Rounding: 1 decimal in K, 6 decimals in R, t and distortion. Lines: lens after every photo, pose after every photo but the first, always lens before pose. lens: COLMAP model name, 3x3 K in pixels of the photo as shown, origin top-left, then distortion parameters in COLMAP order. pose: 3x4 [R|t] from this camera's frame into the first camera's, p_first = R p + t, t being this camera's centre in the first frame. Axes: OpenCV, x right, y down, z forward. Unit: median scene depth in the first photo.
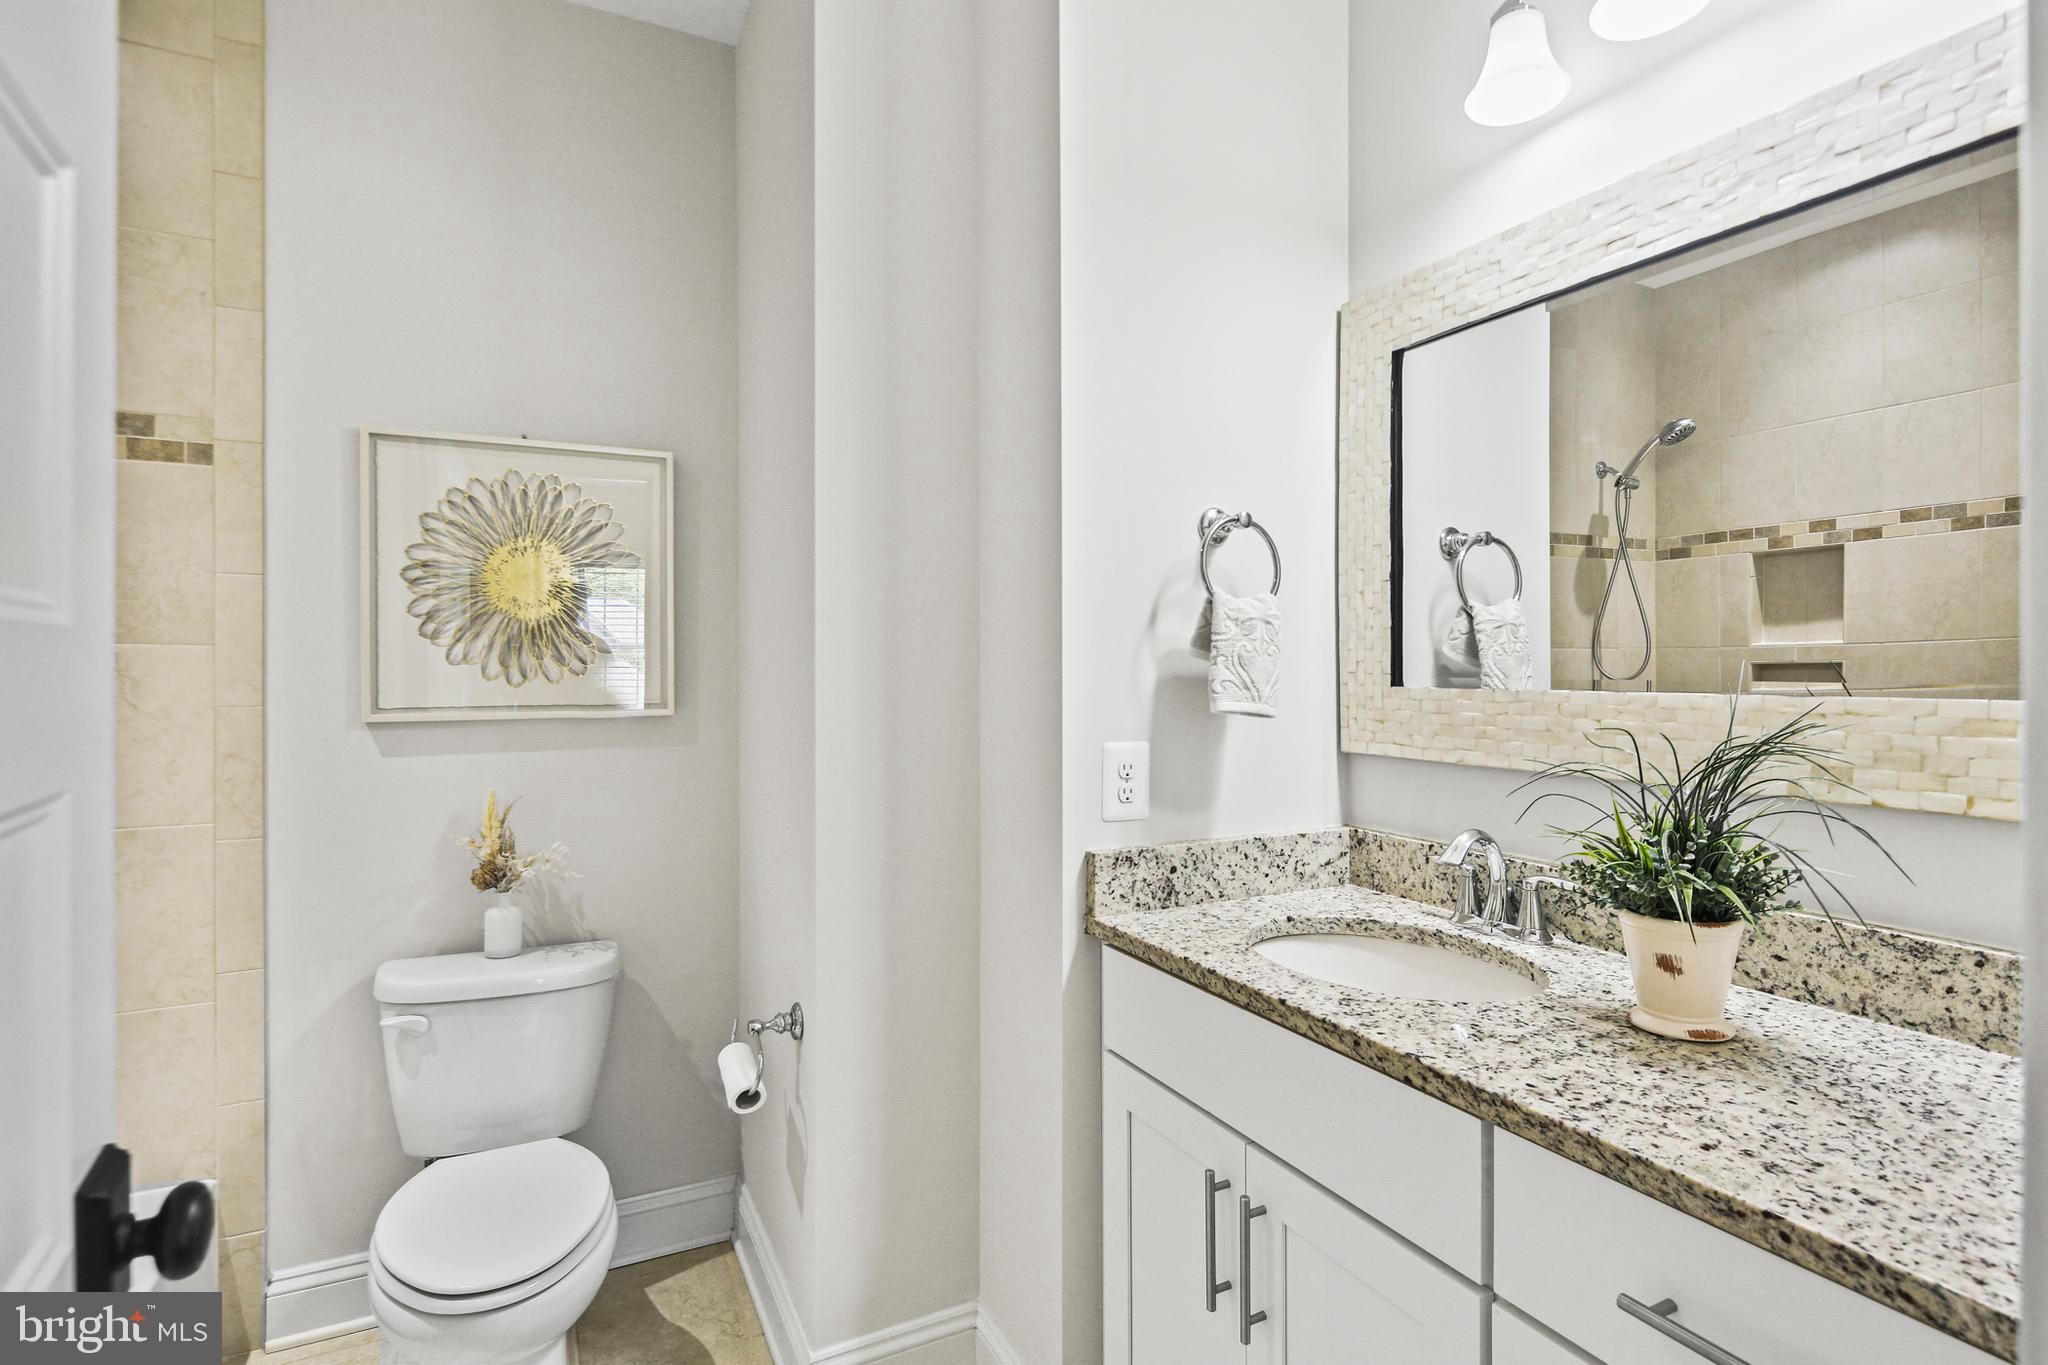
lens RADIAL K [[1000.6, 0, 1021.6], [0, 1000.6, 682.9], [0, 0, 1]] dist [0.002146, 0.000339]
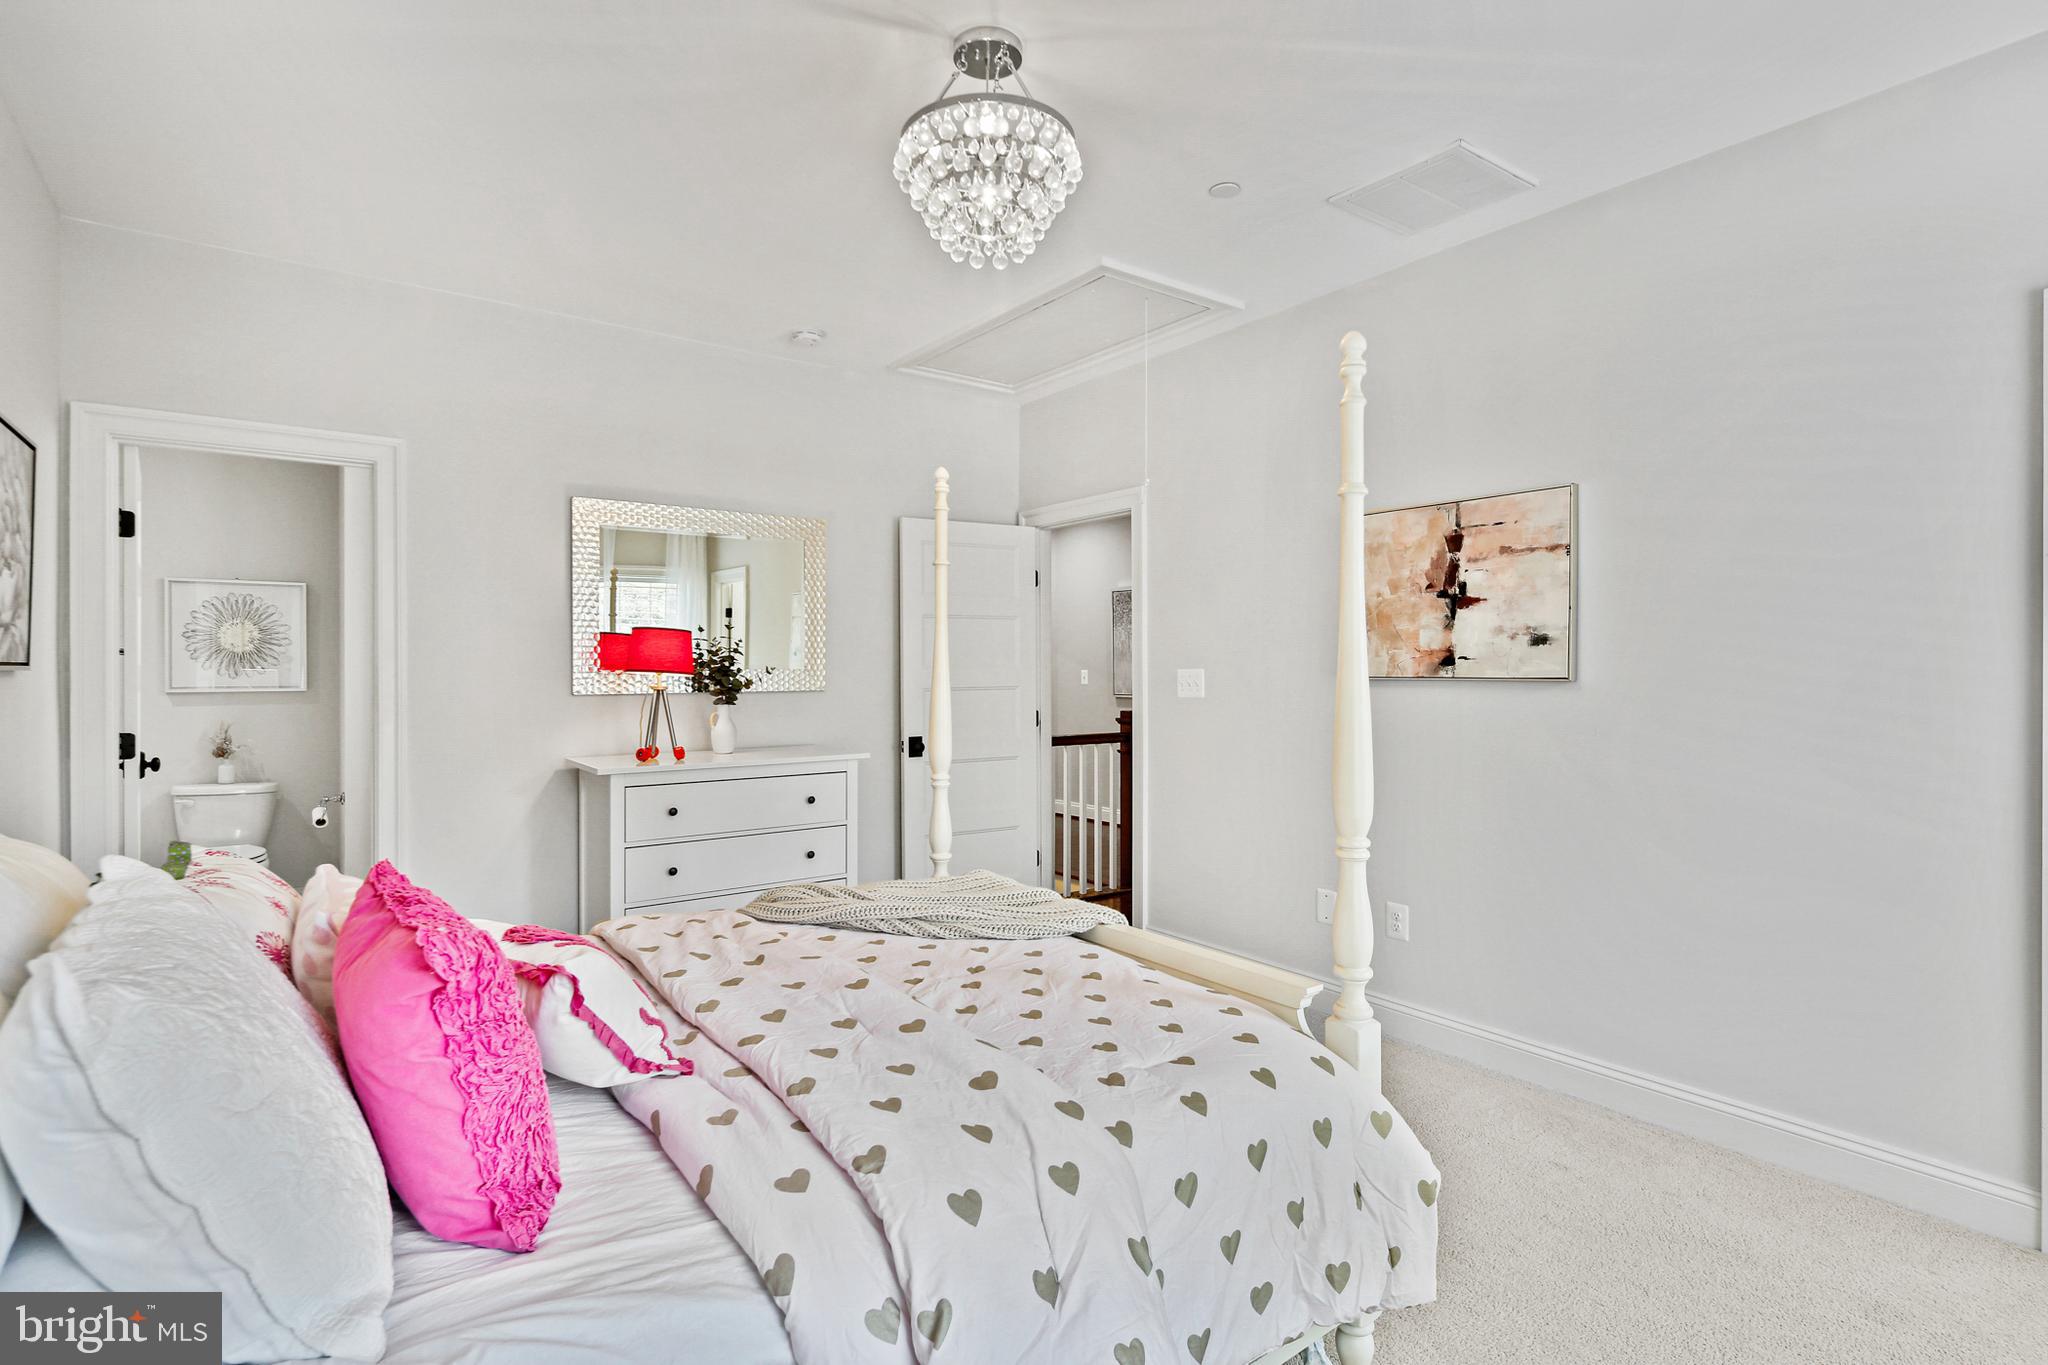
lens RADIAL K [[1000.6, 0, 1021.6], [0, 1000.6, 682.9], [0, 0, 1]] dist [0.002146, 0.000339]
pose [[0.985368, 0.001285, 0.170437, 1.033682], [-0.000756, 0.999995, -0.003172, 0.021222], [-0.170440, 0.002996, 0.985363, -1.844321]]
